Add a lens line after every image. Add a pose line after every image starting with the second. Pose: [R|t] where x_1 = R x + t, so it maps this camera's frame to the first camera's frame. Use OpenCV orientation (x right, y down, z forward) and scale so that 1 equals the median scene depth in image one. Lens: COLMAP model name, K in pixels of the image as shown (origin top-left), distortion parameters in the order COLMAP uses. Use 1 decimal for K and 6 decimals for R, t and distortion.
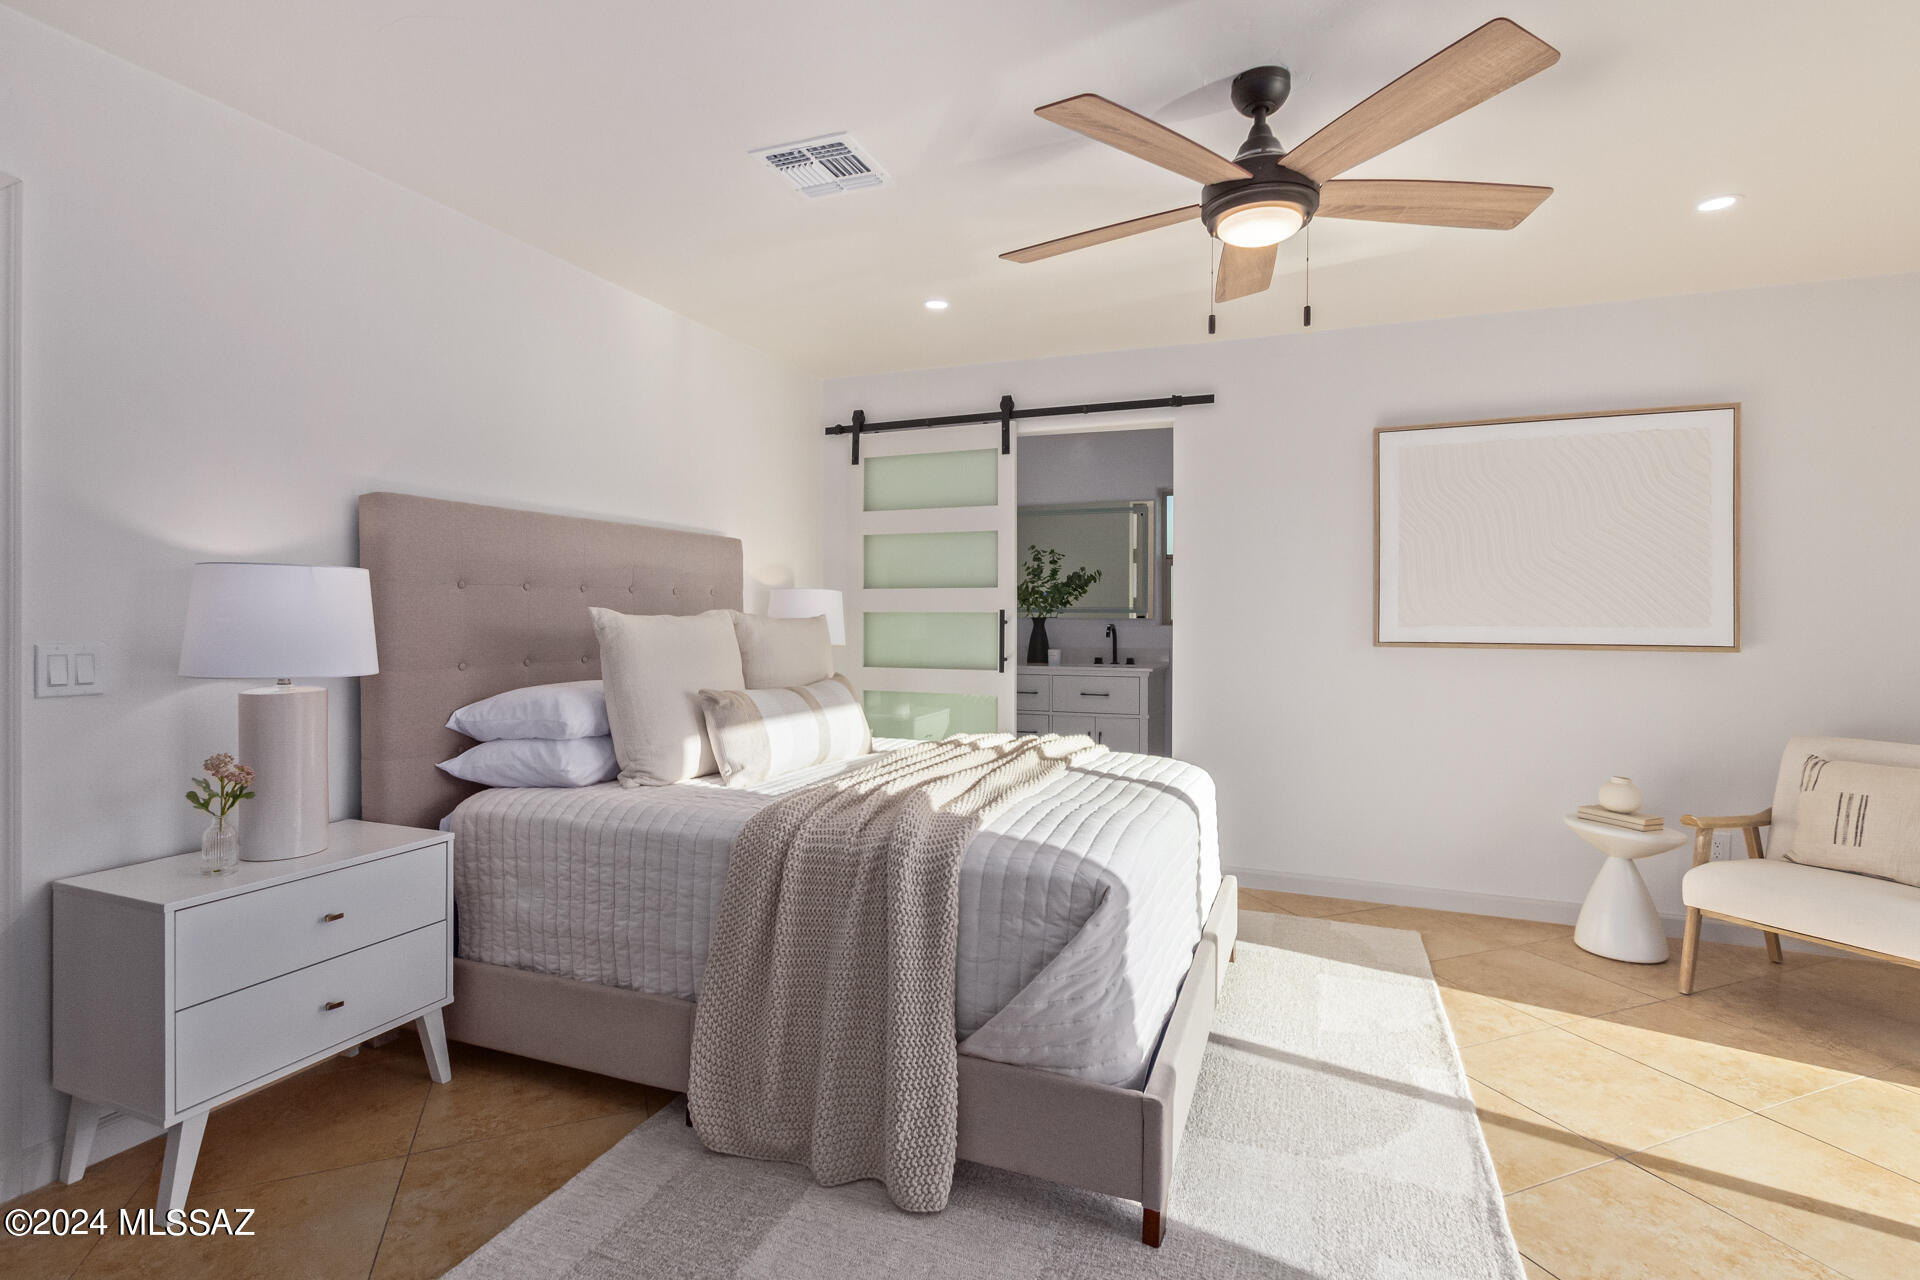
lens RADIAL K [[905.6, 0, 969.1], [0, 905.6, 630.6], [0, 0, 1]] dist [0.004040, 0.000149]
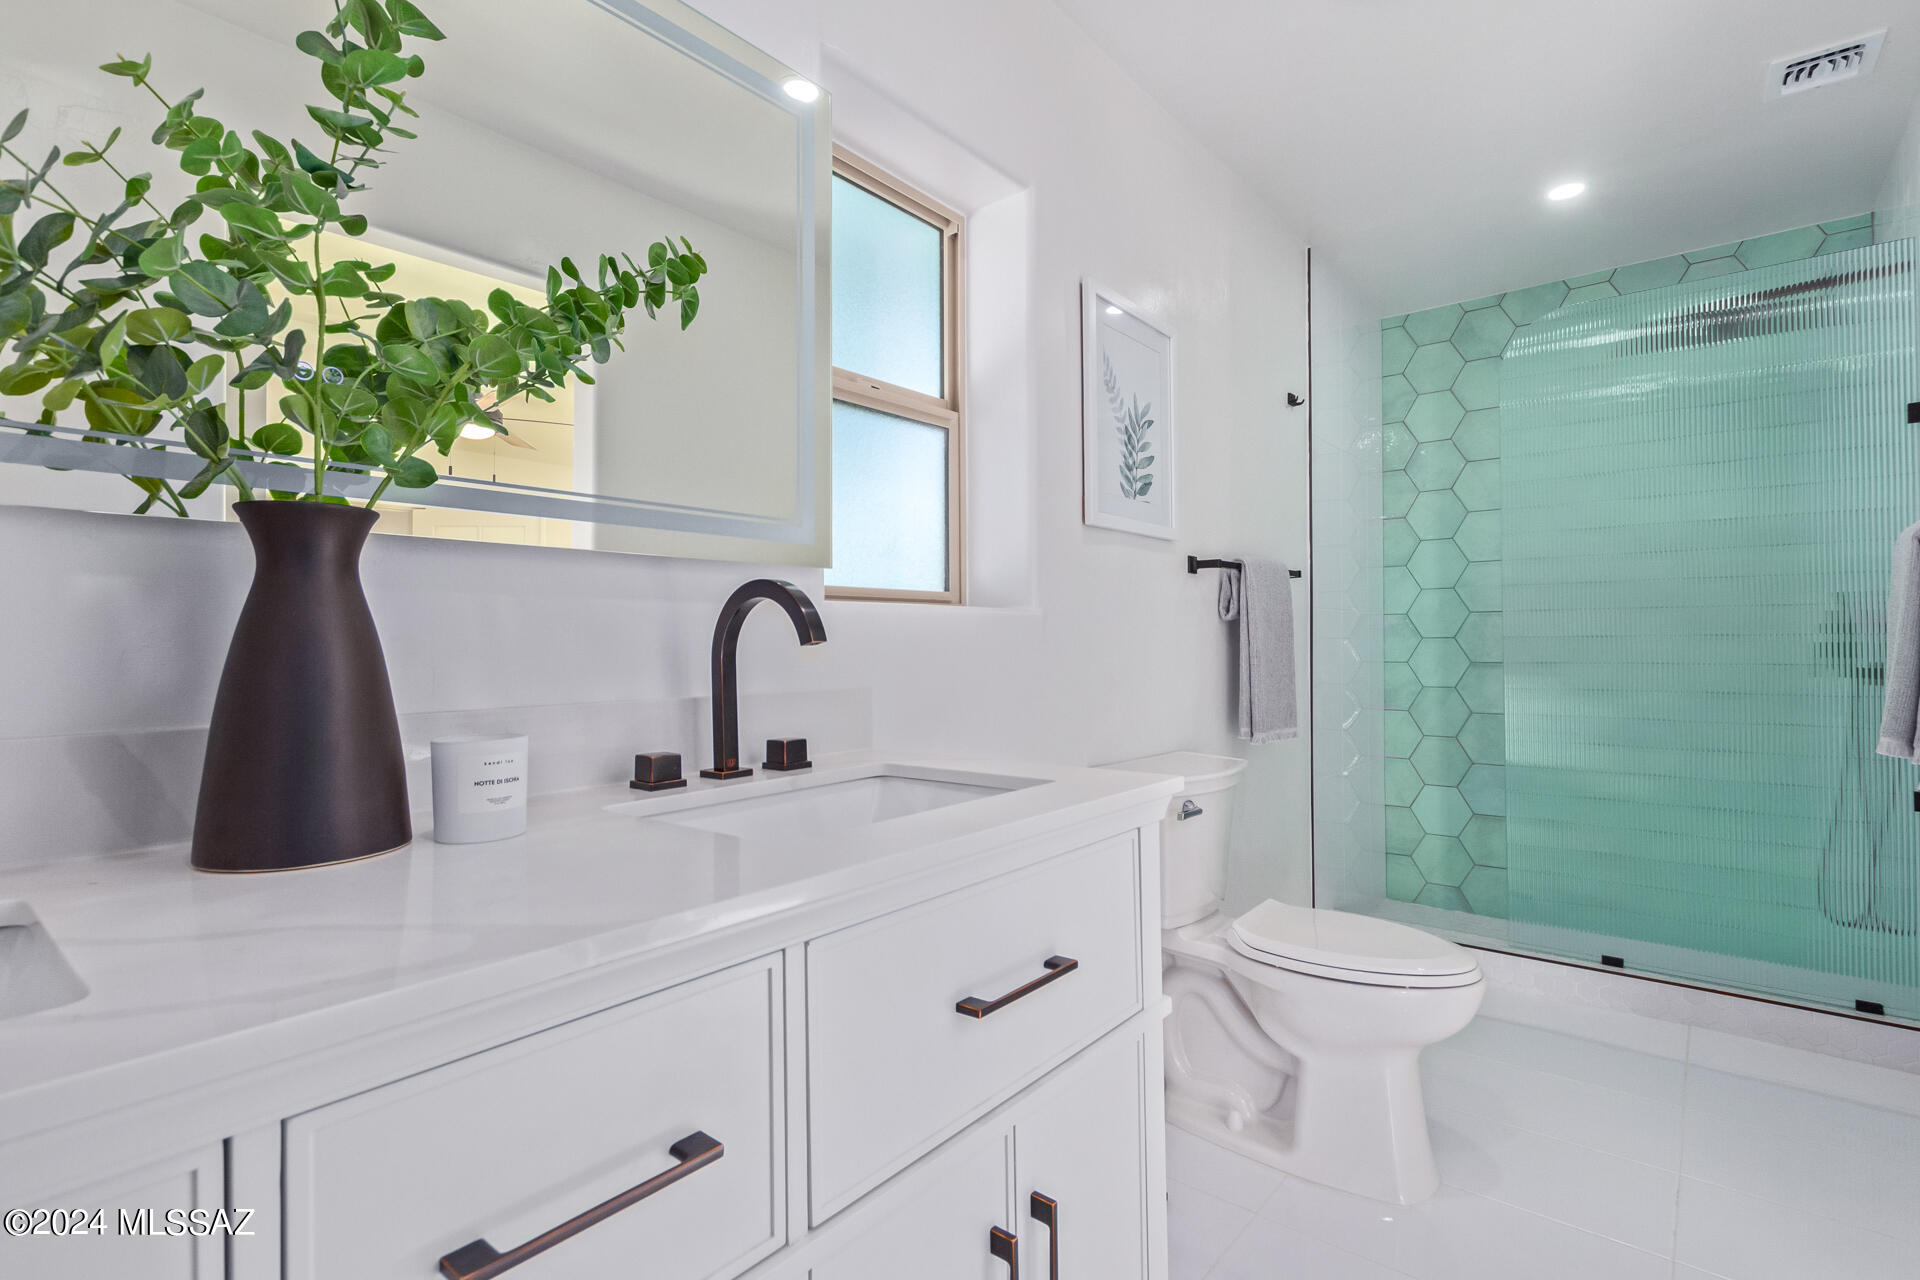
lens RADIAL K [[905.6, 0, 959.0], [0, 905.6, 631.8], [0, 0, 1]] dist [0.004040, 0.000149]
pose [[0.293155, 0.005131, 0.956051, -0.022433], [0.013724, 0.999860, -0.009575, 0.006127], [-0.955966, 0.015927, 0.293044, 0.872199]]
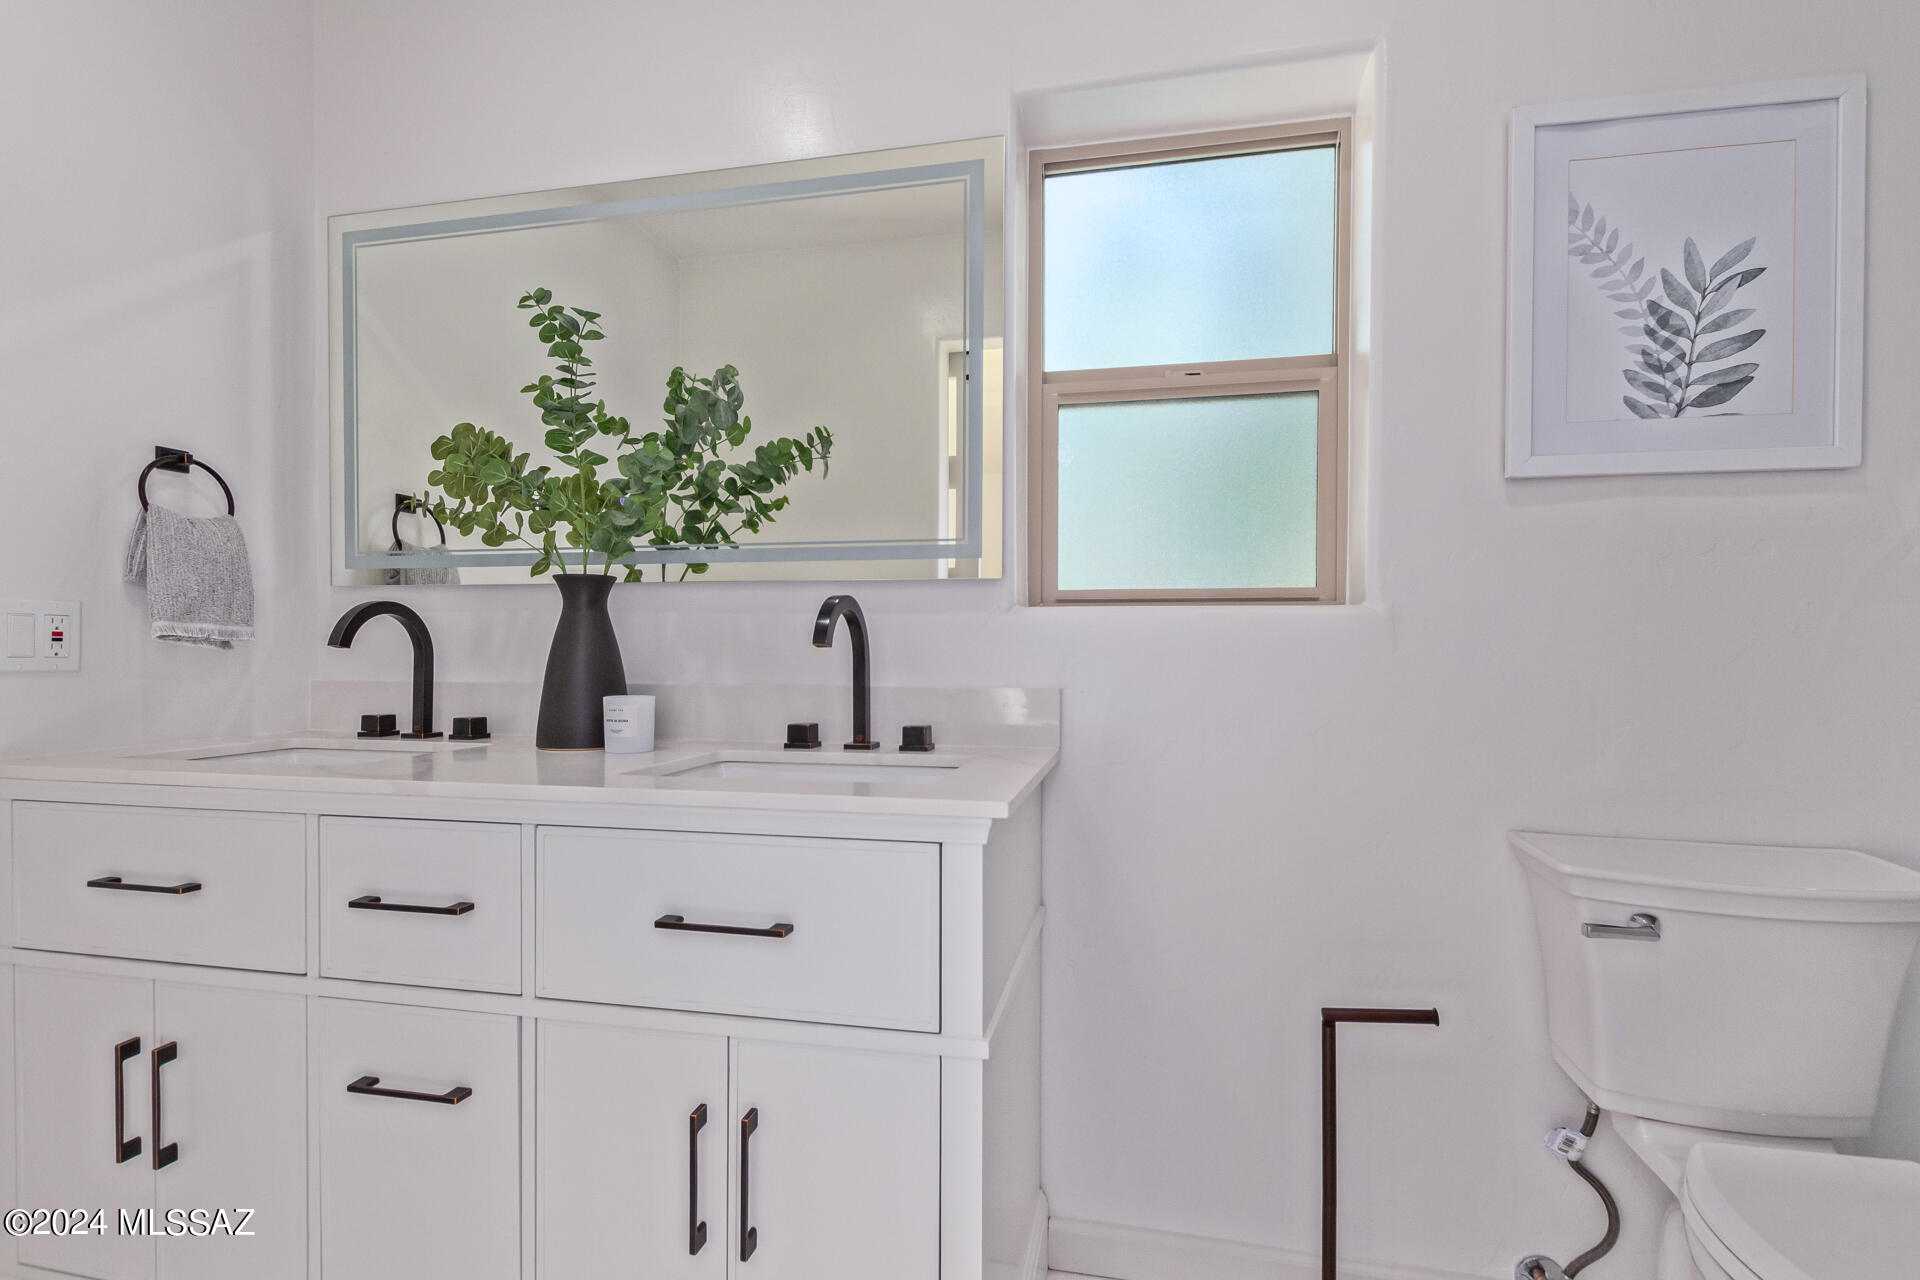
lens RADIAL K [[905.6, 0, 955.7], [0, 905.6, 648.1], [0, 0, 1]] dist [0.004040, 0.000149]
pose [[0.985823, 0.001072, 0.167786, 0.141118], [-0.001071, 0.999999, -0.000098, 0.006684], [-0.167786, -0.000084, 0.985823, 0.717801]]
